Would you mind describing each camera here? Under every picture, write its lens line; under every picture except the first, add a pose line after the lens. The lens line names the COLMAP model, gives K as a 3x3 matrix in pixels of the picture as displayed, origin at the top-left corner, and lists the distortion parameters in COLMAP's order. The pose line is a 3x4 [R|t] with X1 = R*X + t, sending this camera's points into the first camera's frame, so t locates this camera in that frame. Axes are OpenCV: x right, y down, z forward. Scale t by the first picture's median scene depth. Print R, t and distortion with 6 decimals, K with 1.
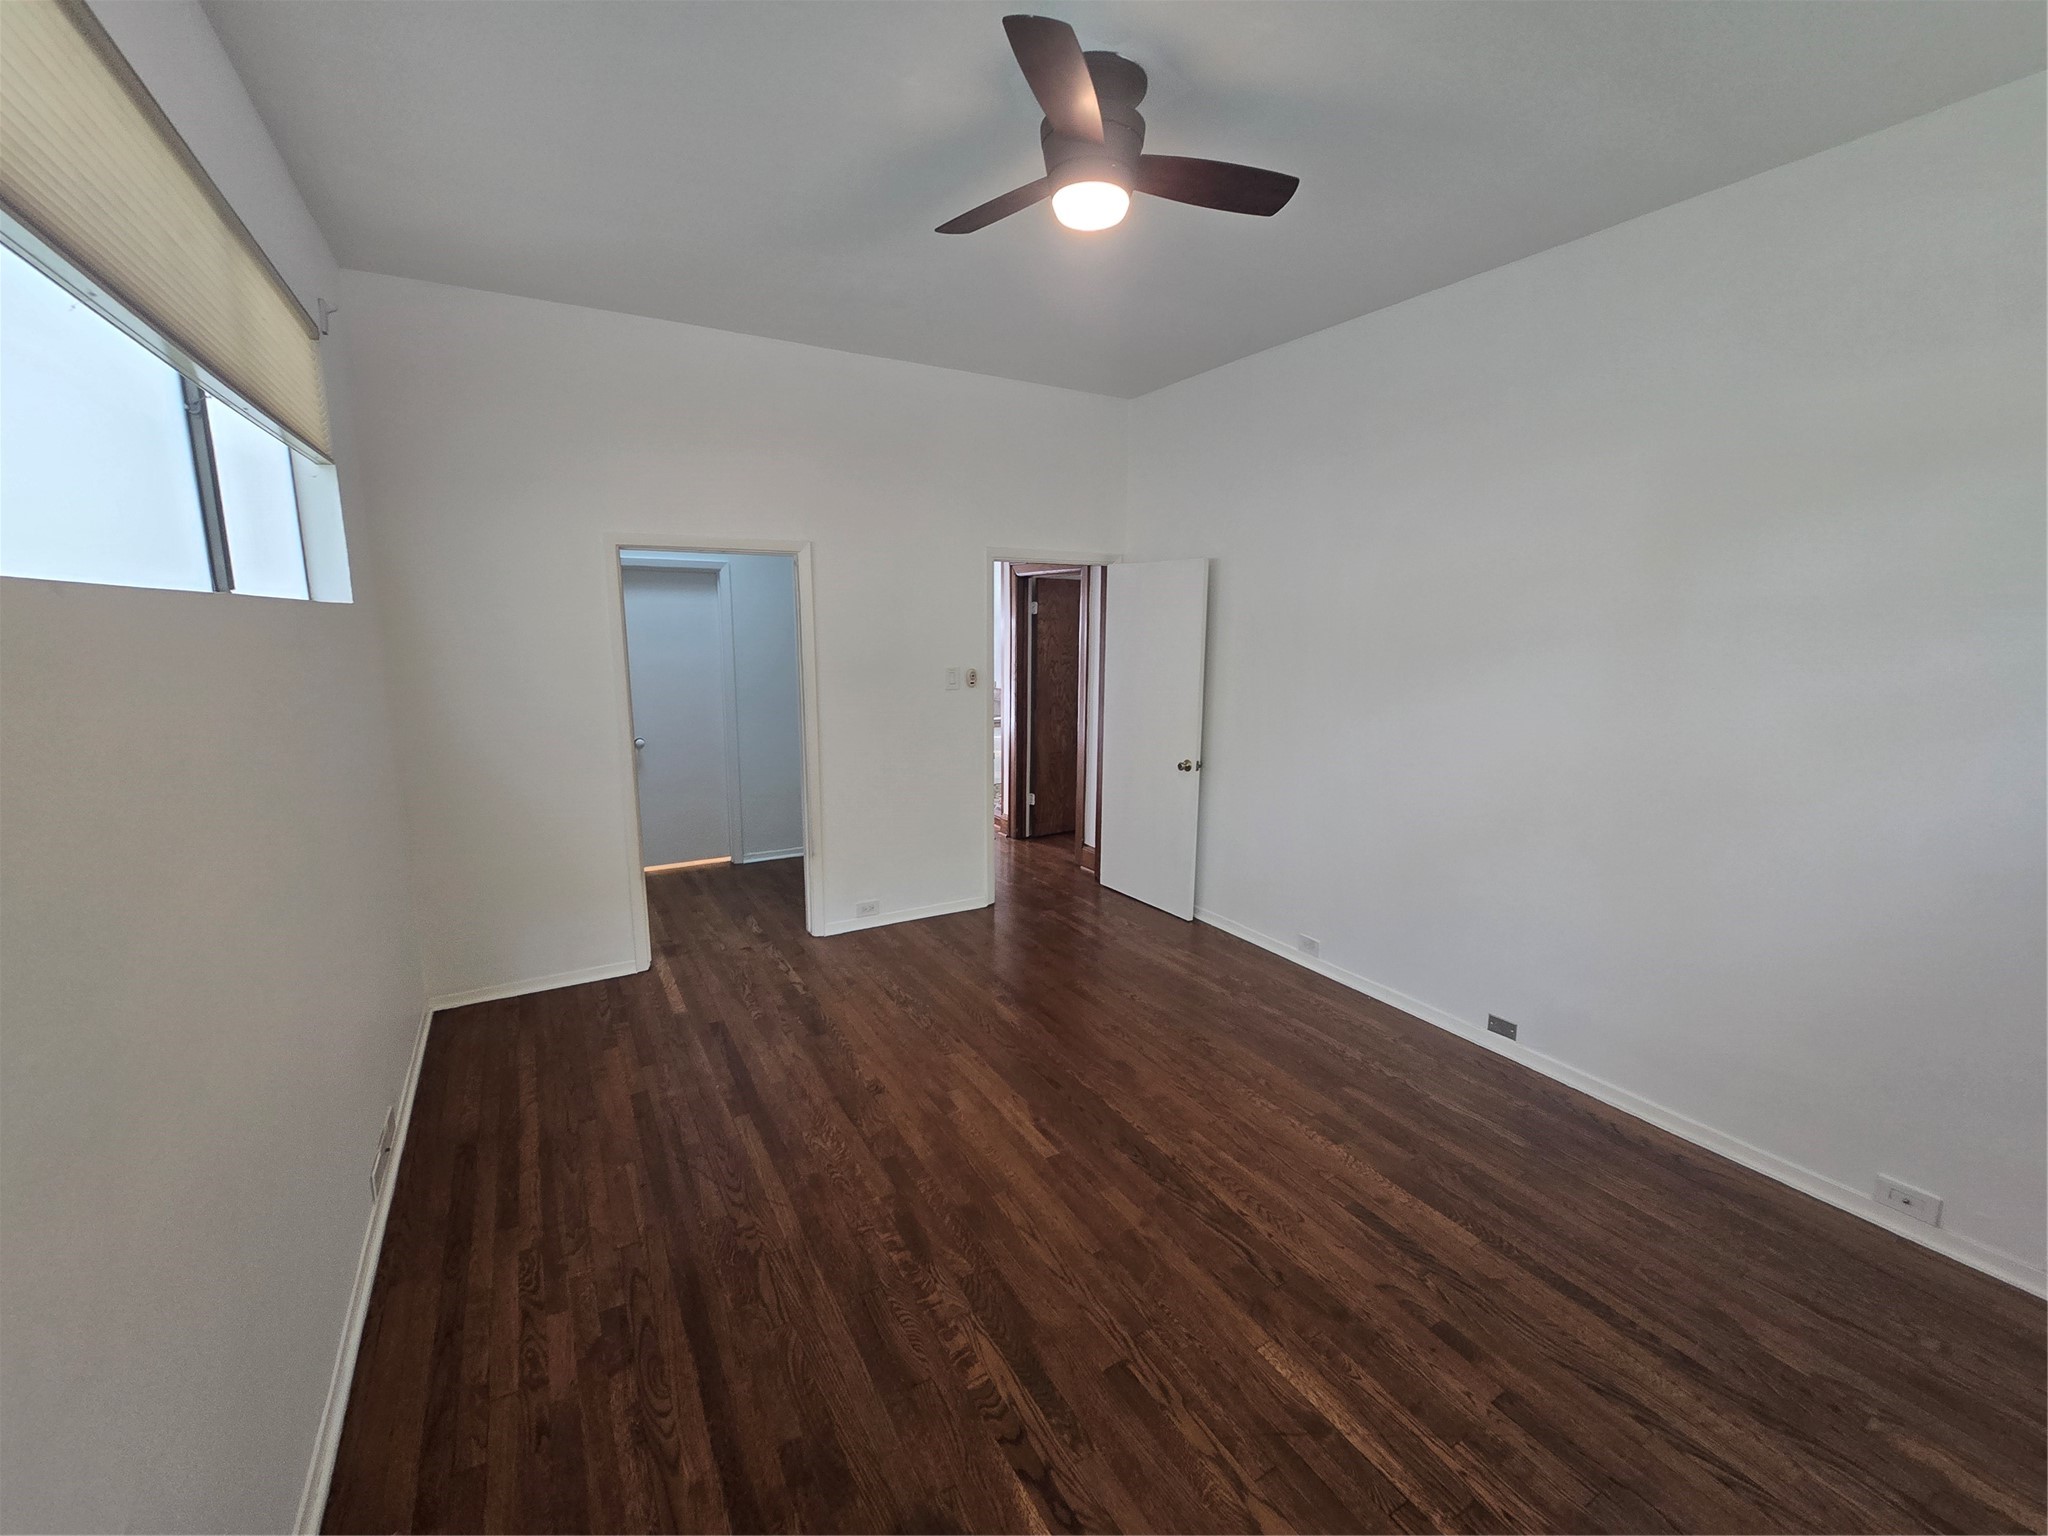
lens RADIAL K [[837.4, 0, 1026.4], [0, 837.4, 768.0], [0, 0, 1]] dist [-0.001026, 0.000411]
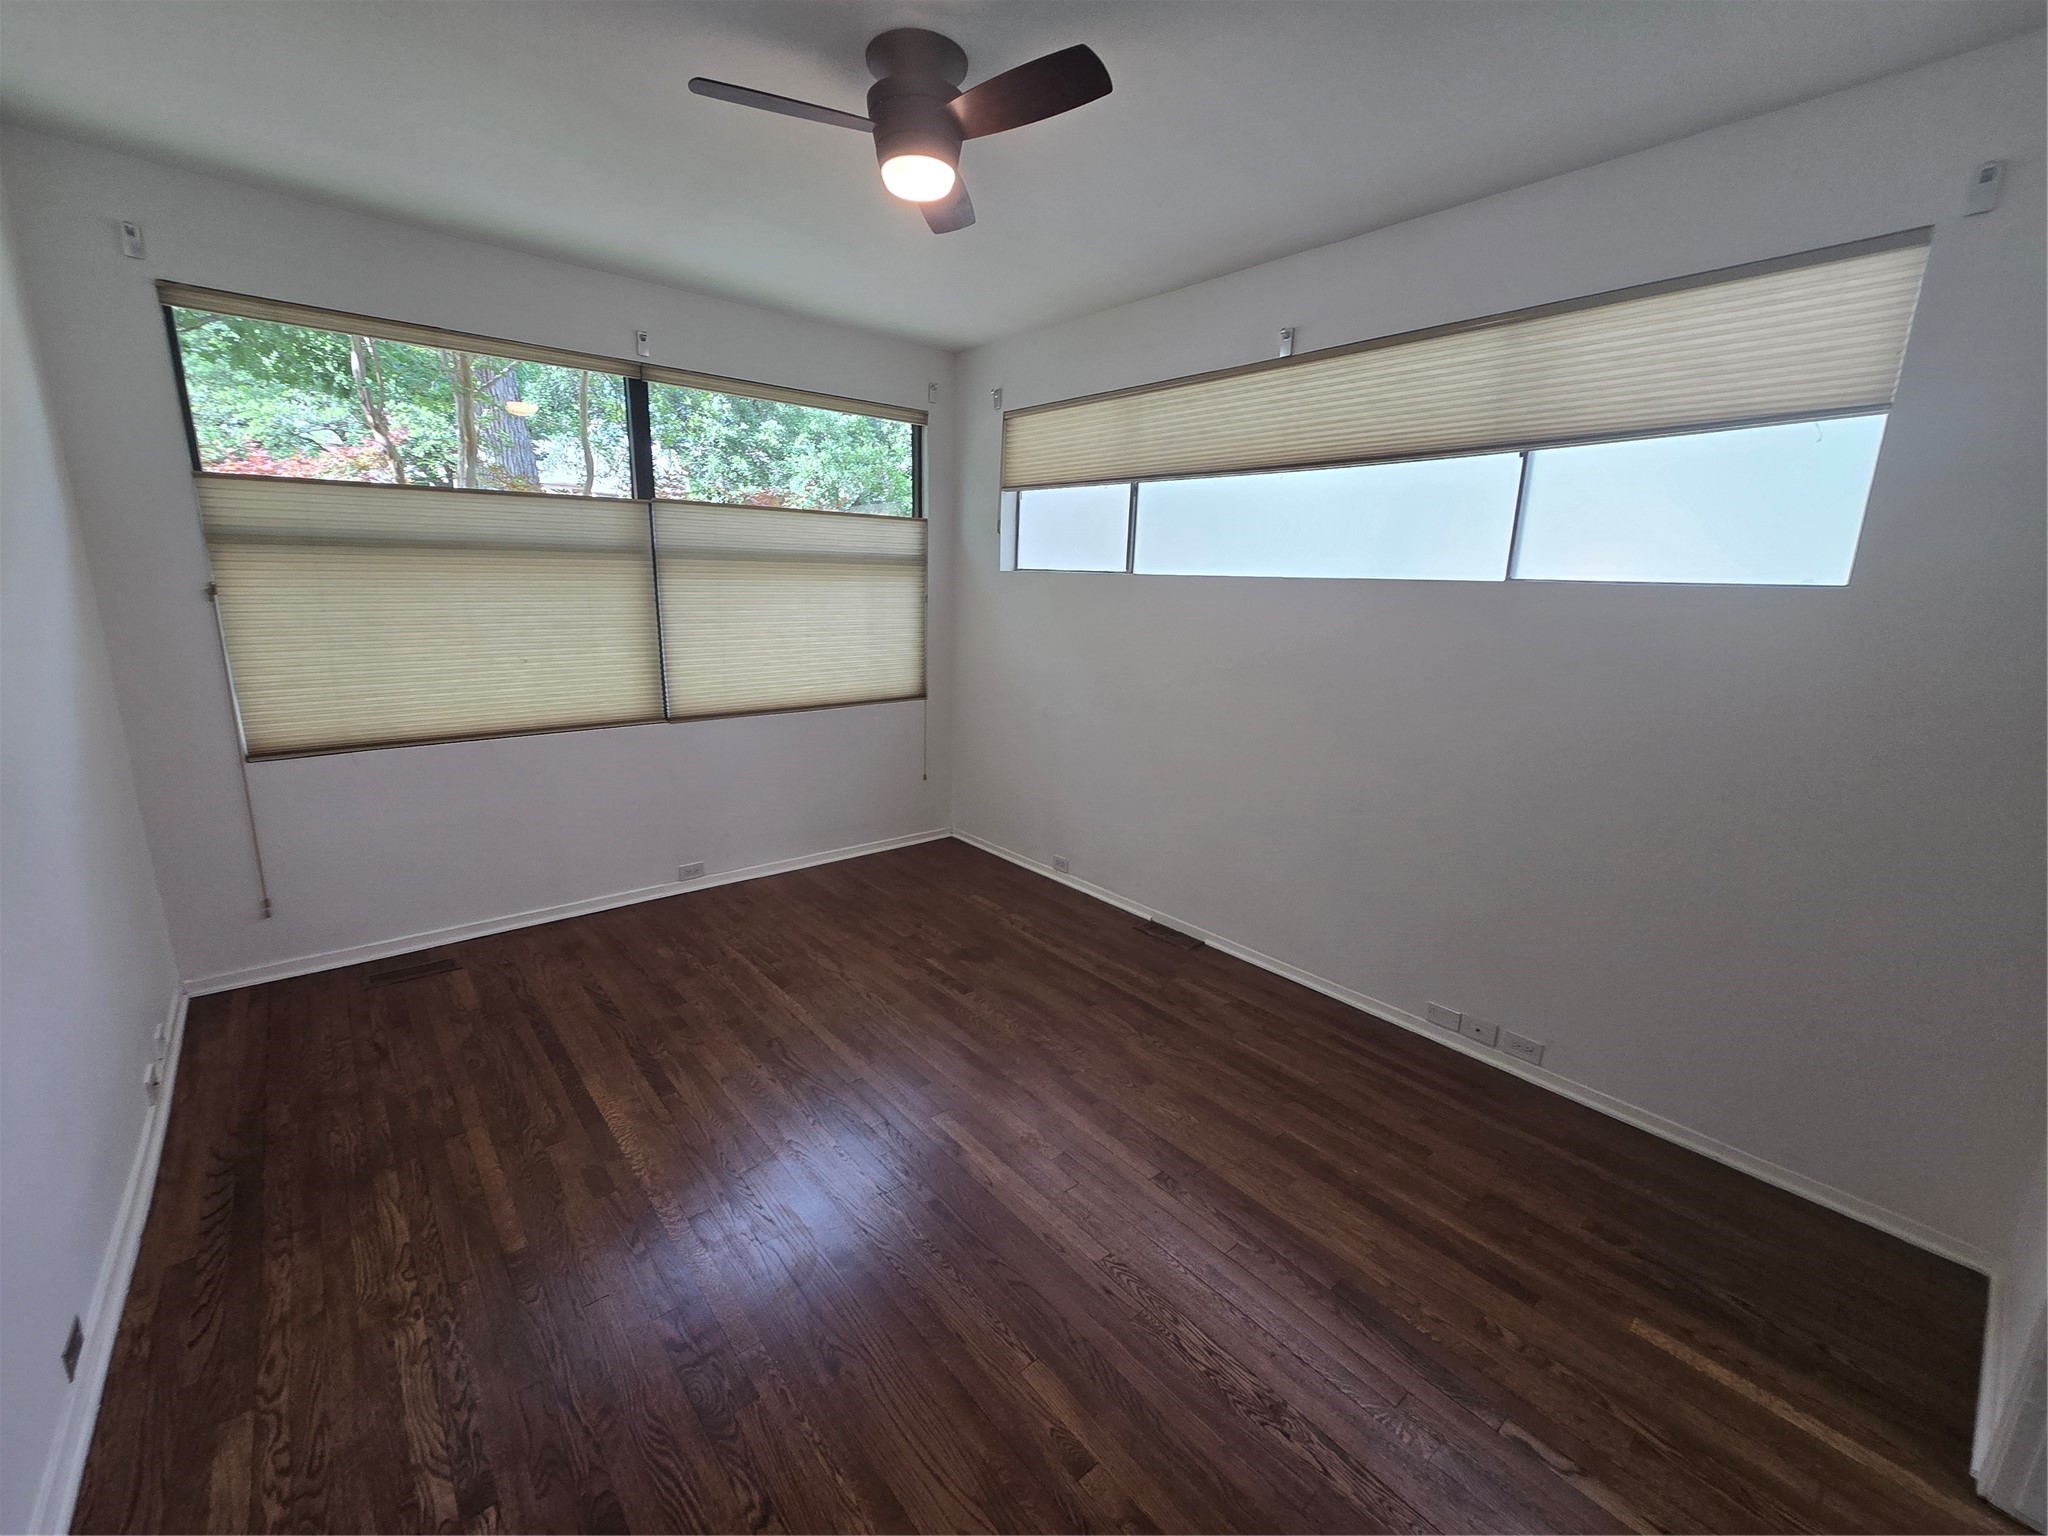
lens RADIAL K [[837.4, 0, 1026.4], [0, 837.4, 768.0], [0, 0, 1]] dist [-0.001026, 0.000411]
pose [[-0.983600, 0.003630, -0.180330, 0.116236], [-0.066863, 0.921224, 0.383243, -0.340914], [0.167515, 0.389015, -0.905873, 1.917699]]
